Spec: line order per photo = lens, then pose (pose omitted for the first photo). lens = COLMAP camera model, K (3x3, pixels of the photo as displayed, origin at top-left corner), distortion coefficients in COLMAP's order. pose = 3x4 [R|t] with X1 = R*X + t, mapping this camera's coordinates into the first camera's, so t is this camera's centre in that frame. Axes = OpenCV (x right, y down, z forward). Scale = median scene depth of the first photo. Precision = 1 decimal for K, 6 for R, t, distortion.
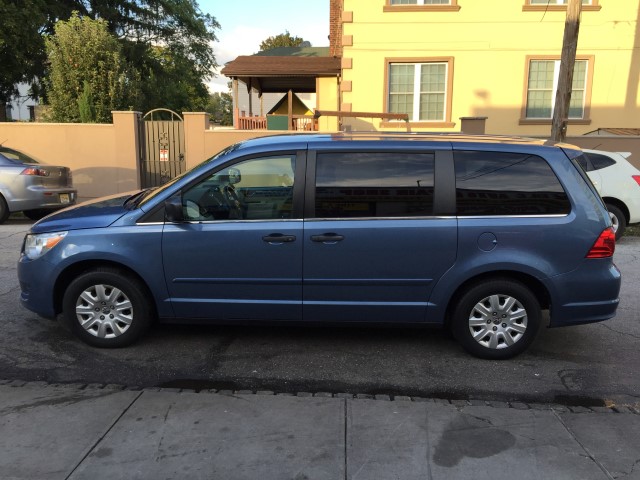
lens RADIAL K [[554.0, 0, 320.0], [0, 554.0, 240.0], [0, 0, 1]] dist [0.093860, -0.157483]
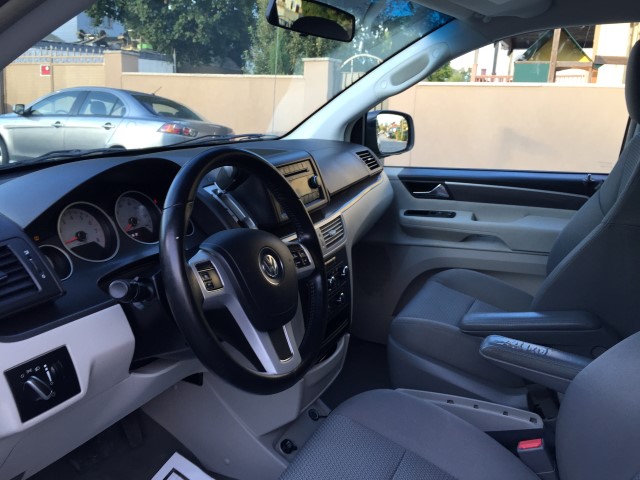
lens RADIAL K [[554.0, 0, 320.0], [0, 554.0, 240.0], [0, 0, 1]] dist [0.093860, -0.157483]
pose [[0.913067, 0.117374, -0.390554, -0.022346], [-0.103409, 0.993023, 0.056676, -0.028380], [0.394481, -0.011362, 0.918834, 0.298054]]
